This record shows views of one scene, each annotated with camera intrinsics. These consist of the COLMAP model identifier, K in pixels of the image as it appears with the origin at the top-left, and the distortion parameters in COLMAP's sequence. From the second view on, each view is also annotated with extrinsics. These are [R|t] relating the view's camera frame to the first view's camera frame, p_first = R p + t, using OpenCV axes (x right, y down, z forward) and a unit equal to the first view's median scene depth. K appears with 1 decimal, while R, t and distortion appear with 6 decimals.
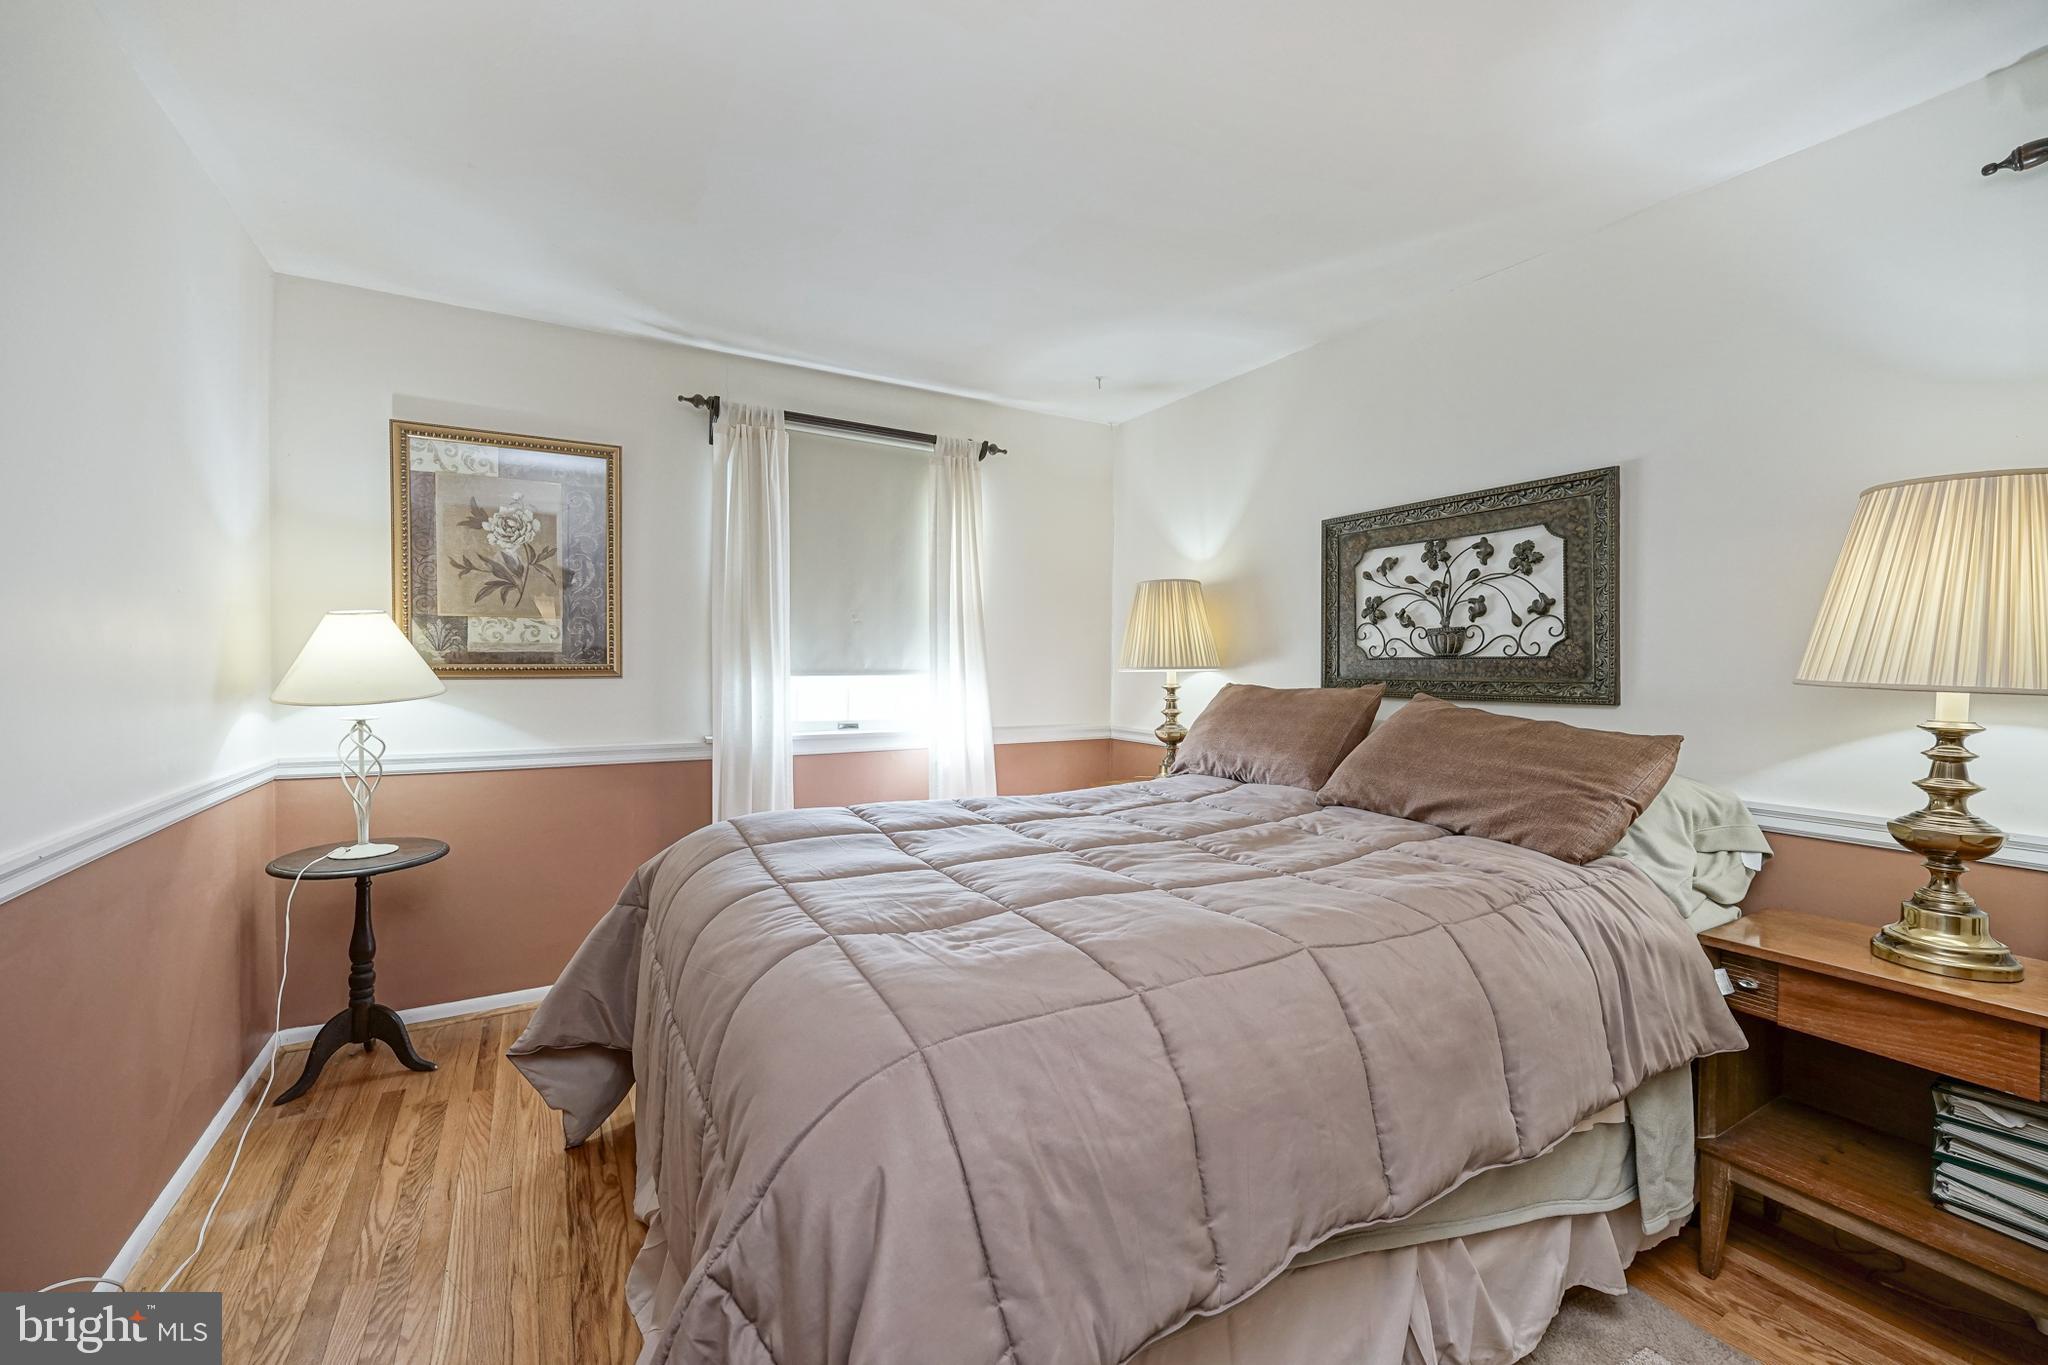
lens RADIAL K [[837.3, 0, 1015.6], [0, 837.3, 669.8], [0, 0, 1]] dist [0.000766, 0.000566]
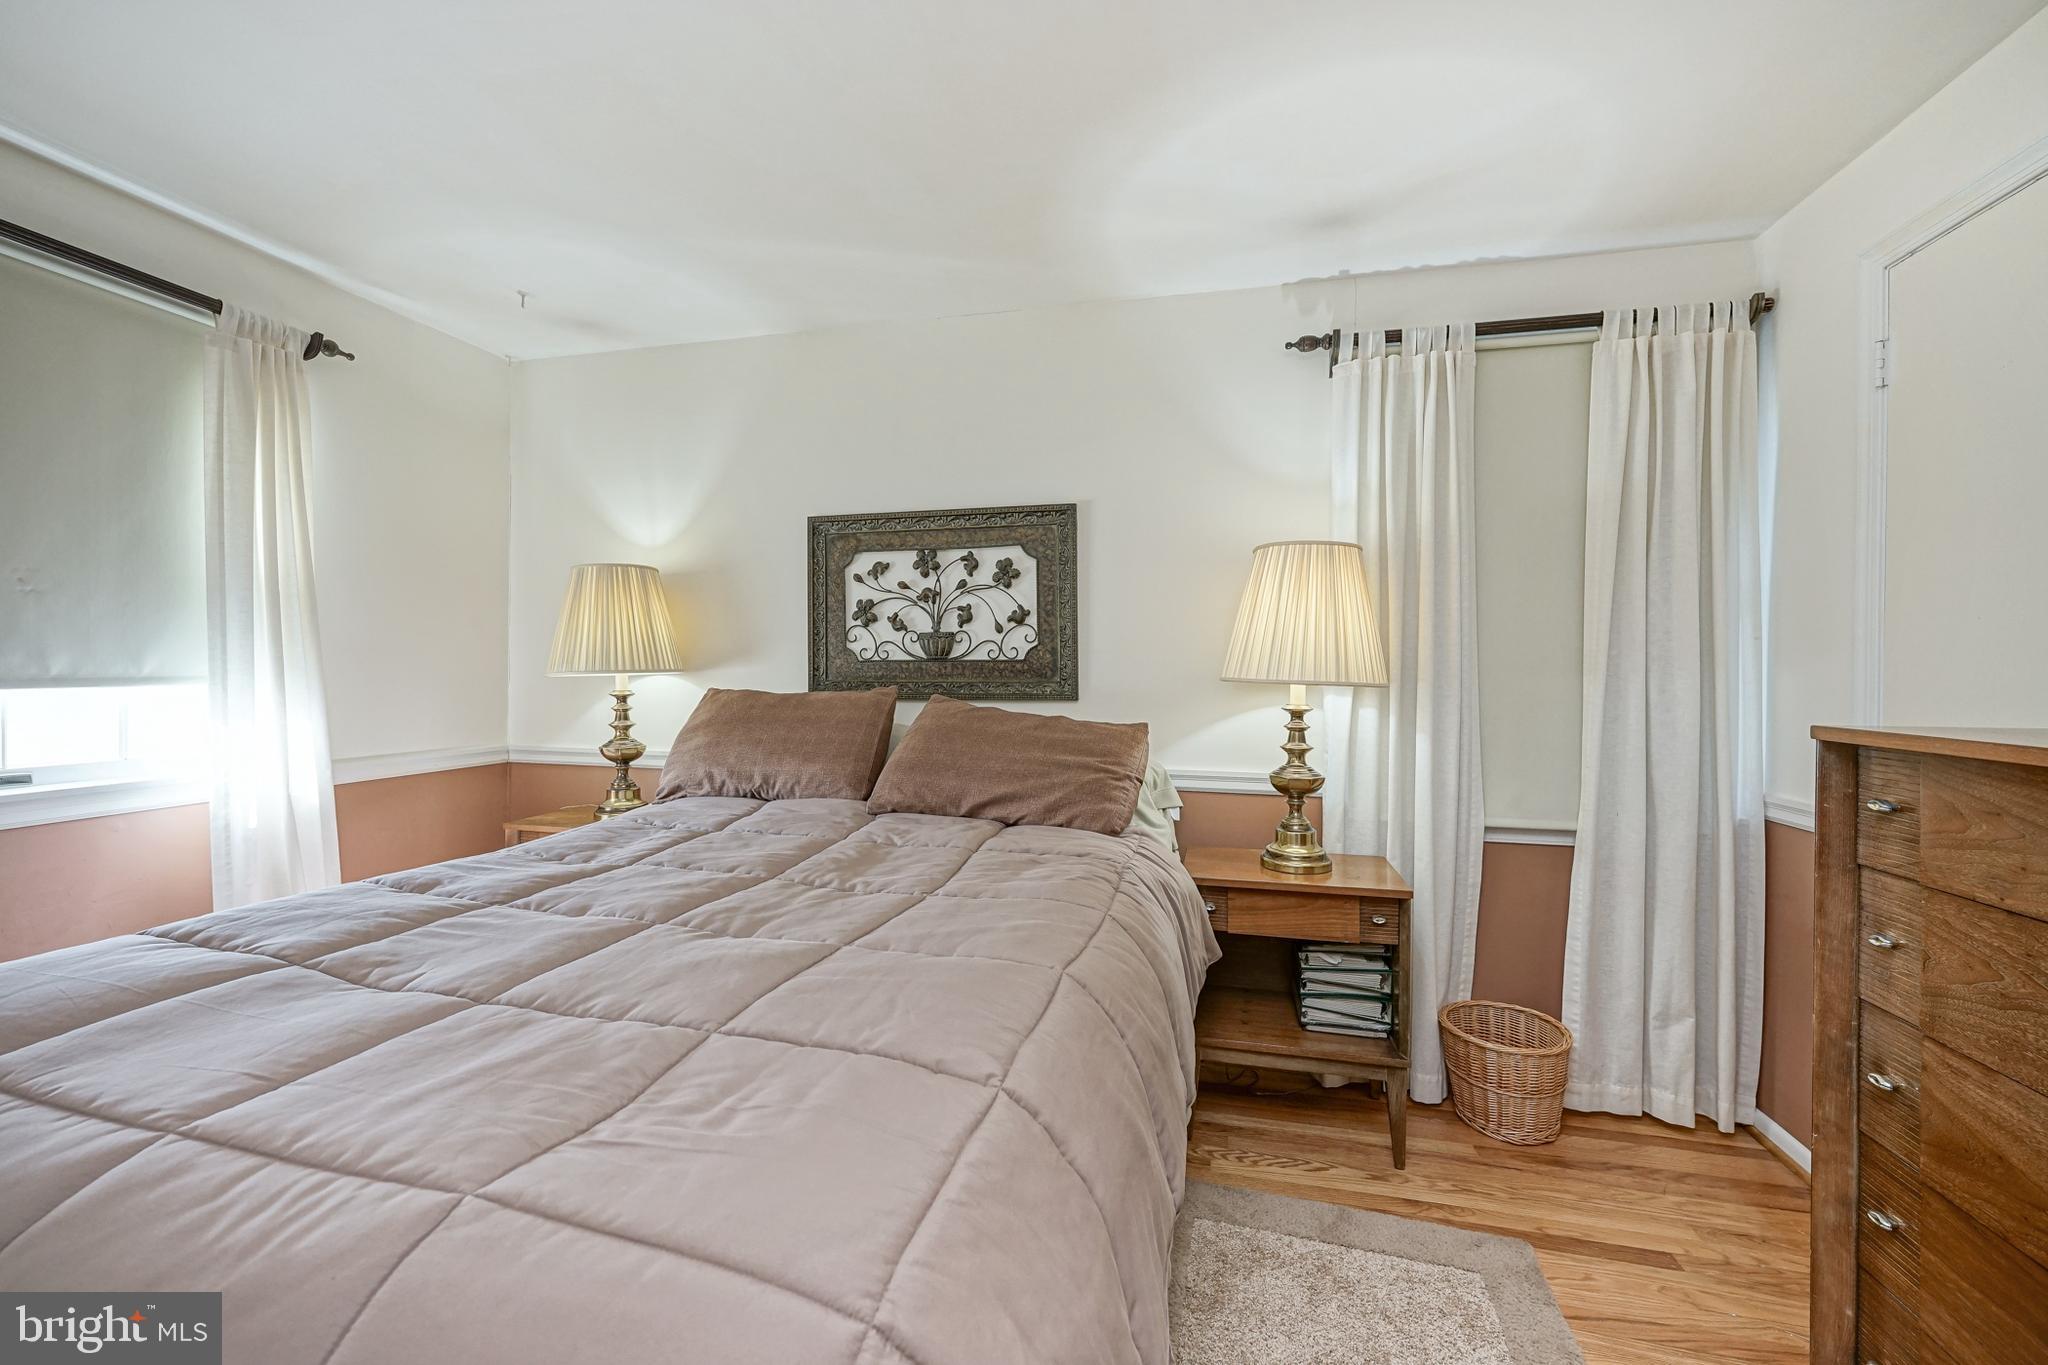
lens RADIAL K [[824.0, 0, 1020.0], [0, 824.0, 669.5], [0, 0, 1]] dist [-0.001794, -0.000028]
pose [[0.689306, -0.004751, 0.724454, -0.181291], [0.005719, 0.999983, 0.001116, -0.003461], [-0.724447, 0.003374, 0.689322, 0.205827]]
